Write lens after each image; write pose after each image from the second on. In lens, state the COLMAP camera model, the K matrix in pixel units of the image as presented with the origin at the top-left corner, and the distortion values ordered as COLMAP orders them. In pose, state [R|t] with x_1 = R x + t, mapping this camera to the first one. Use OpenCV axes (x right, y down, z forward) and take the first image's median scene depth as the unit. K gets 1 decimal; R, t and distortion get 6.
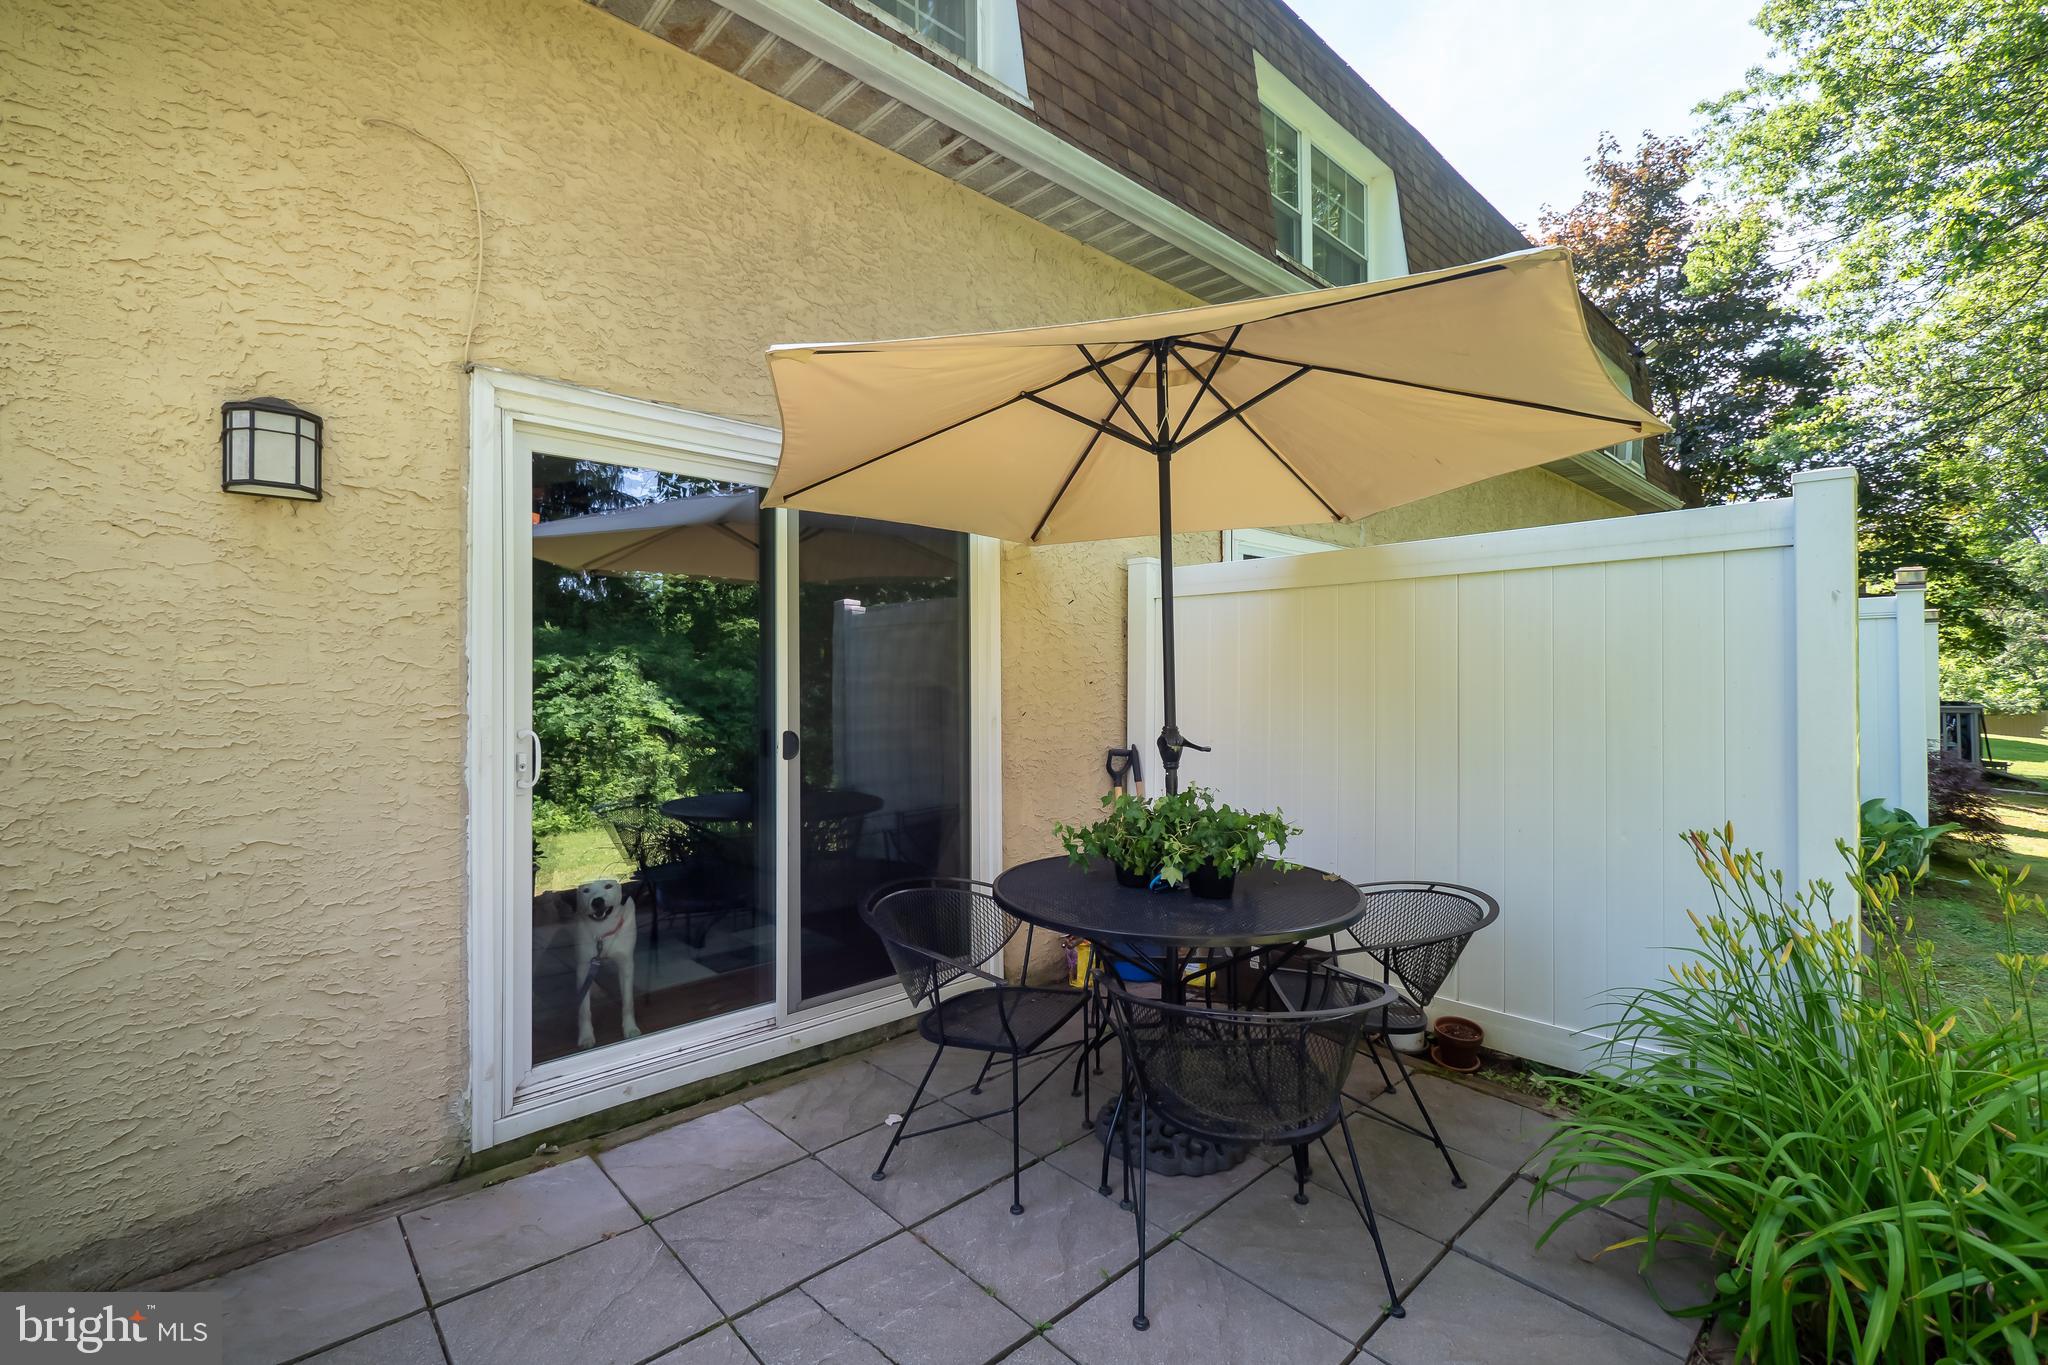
lens RADIAL K [[879.5, 0, 1009.6], [0, 879.5, 668.0], [0, 0, 1]] dist [-0.004083, -0.000331]
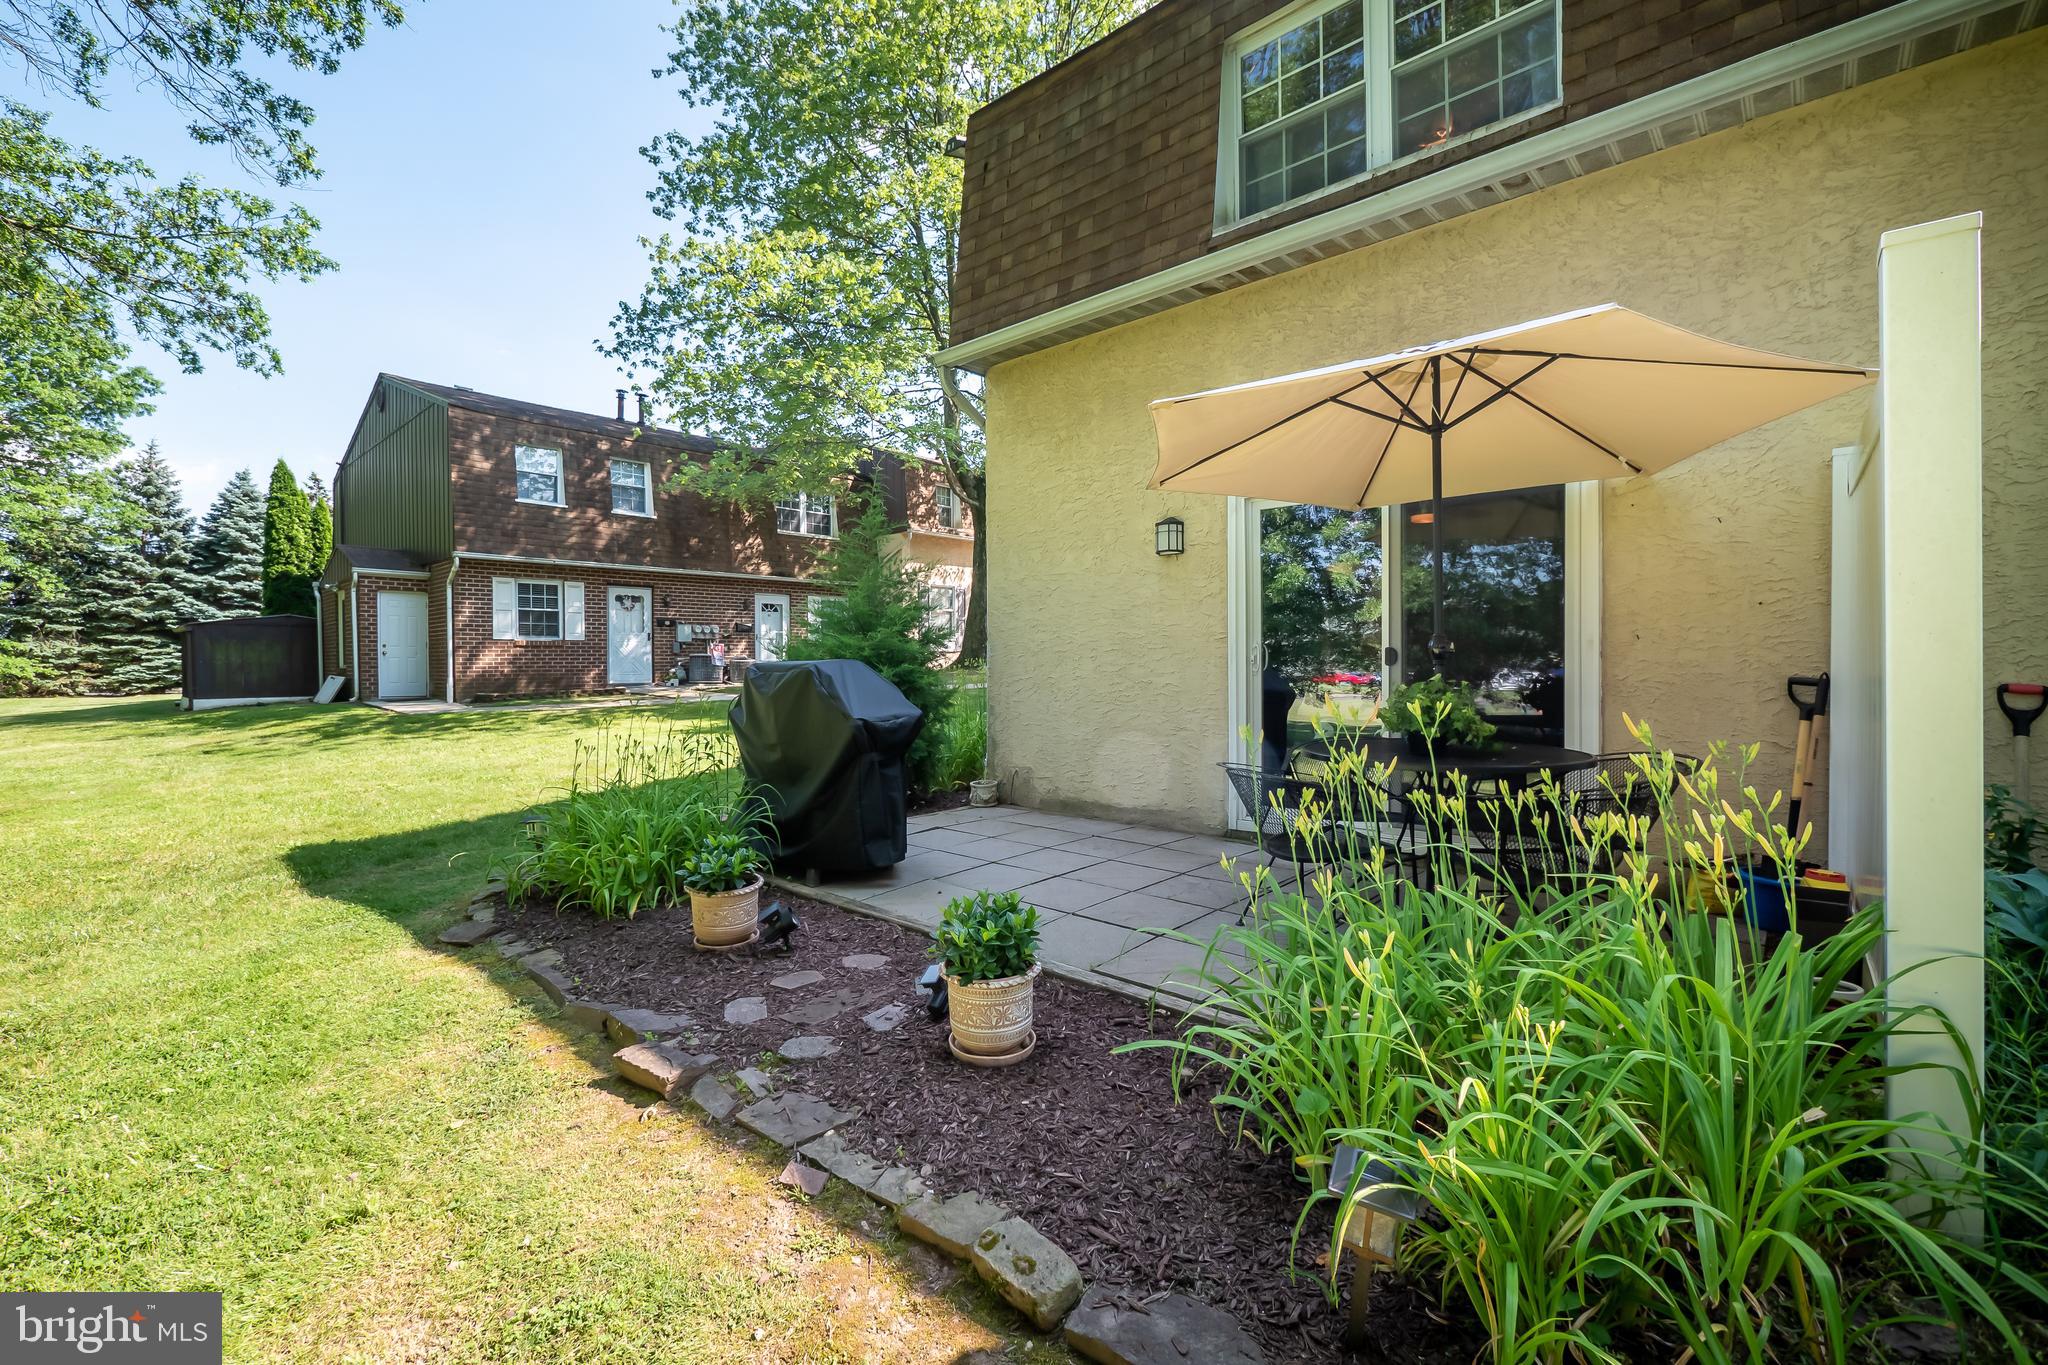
lens RADIAL K [[869.5, 0, 1005.2], [0, 869.5, 664.9], [0, 0, 1]] dist [-0.003009, -0.000452]
pose [[0.081769, 0.010822, -0.996593, 1.513842], [0.025921, 0.999580, 0.012981, 0.079540], [0.996314, -0.026894, 0.081454, 0.232168]]
